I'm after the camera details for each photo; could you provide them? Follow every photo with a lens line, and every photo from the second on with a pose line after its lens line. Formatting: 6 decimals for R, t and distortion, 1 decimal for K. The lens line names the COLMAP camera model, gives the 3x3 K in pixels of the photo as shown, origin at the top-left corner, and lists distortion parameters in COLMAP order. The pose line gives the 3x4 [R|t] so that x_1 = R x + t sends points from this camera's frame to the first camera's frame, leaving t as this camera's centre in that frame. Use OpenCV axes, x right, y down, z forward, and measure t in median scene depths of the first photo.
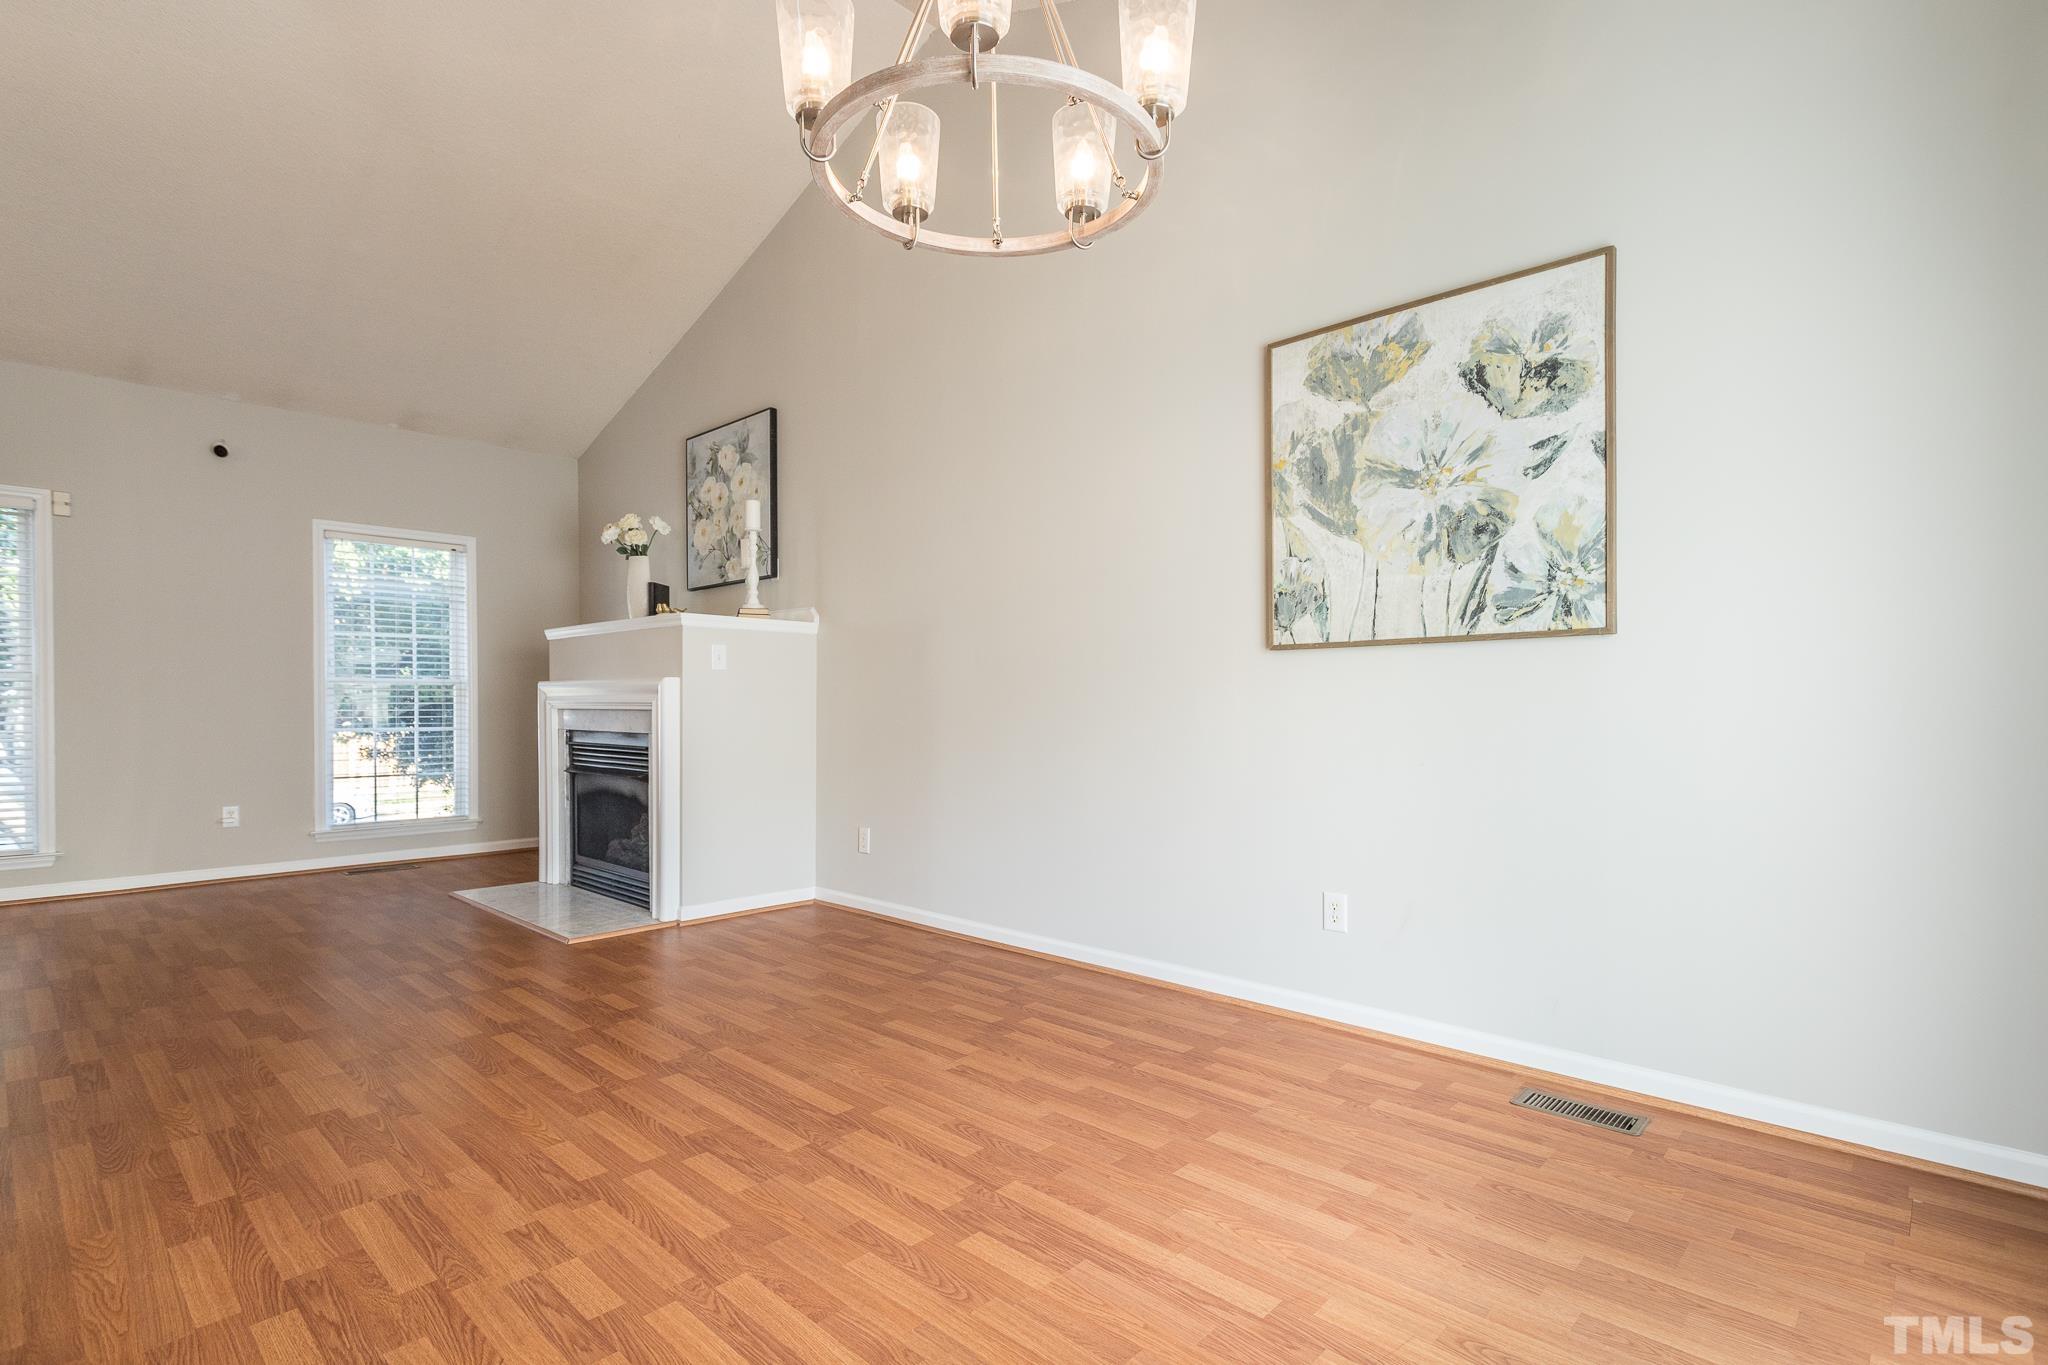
lens RADIAL K [[1002.4, 0, 1024.0], [0, 1002.4, 702.2], [0, 0, 1]] dist [-0.000587, 0.000032]
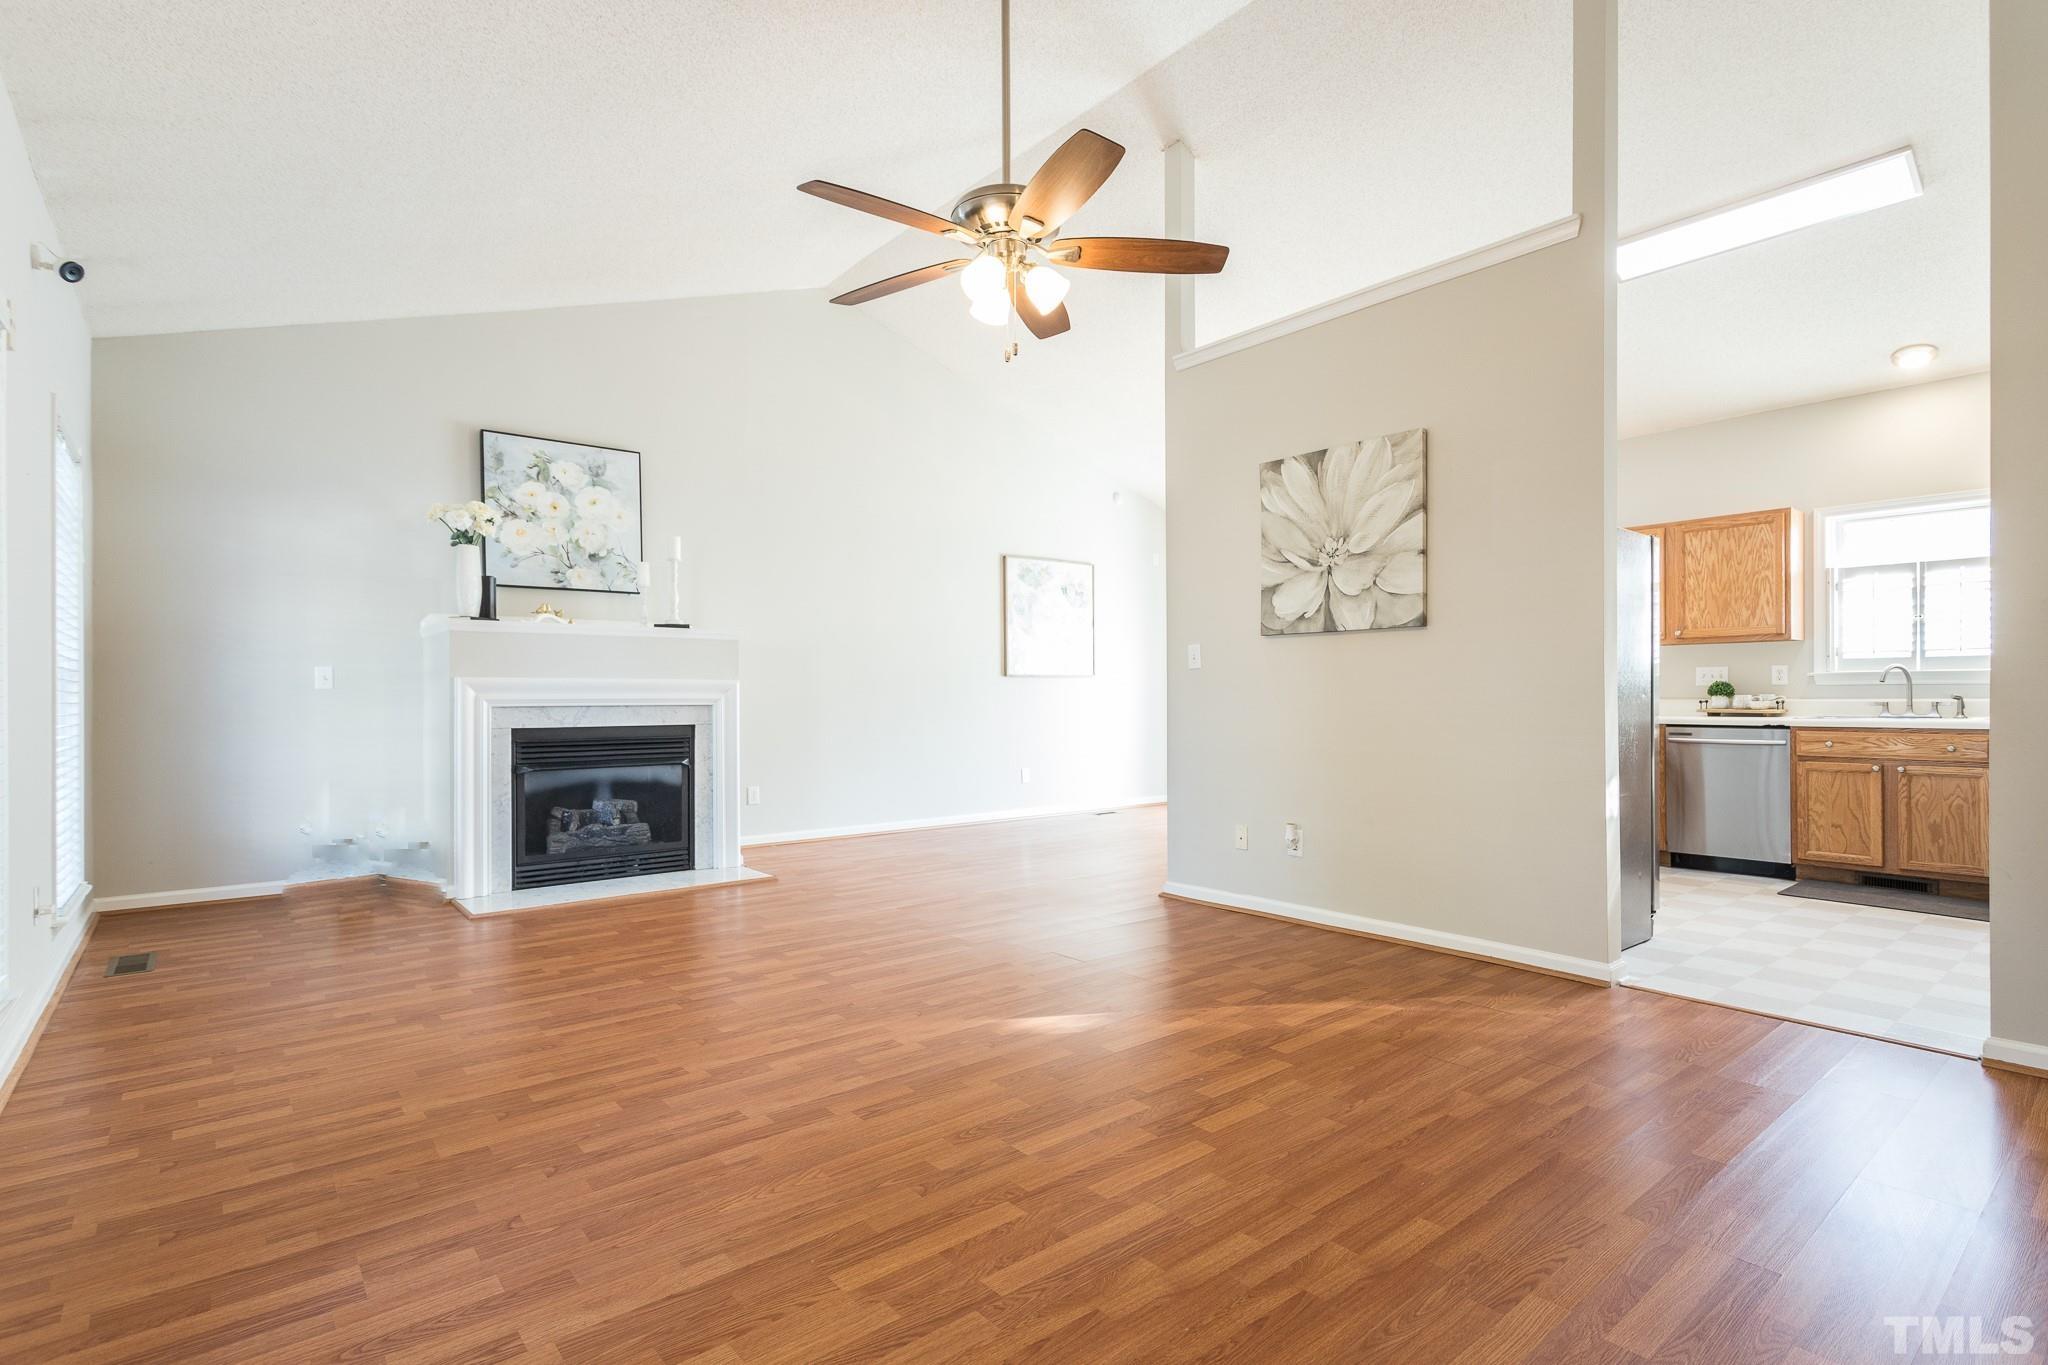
lens RADIAL K [[1002.4, 0, 1022.4], [0, 1002.4, 686.1], [0, 0, 1]] dist [-0.000587, 0.000032]
pose [[0.122790, 0.009759, 0.992385, -1.317221], [0.002065, 0.999947, -0.010089, -0.002074], [-0.992431, 0.003288, 0.122763, 0.382797]]
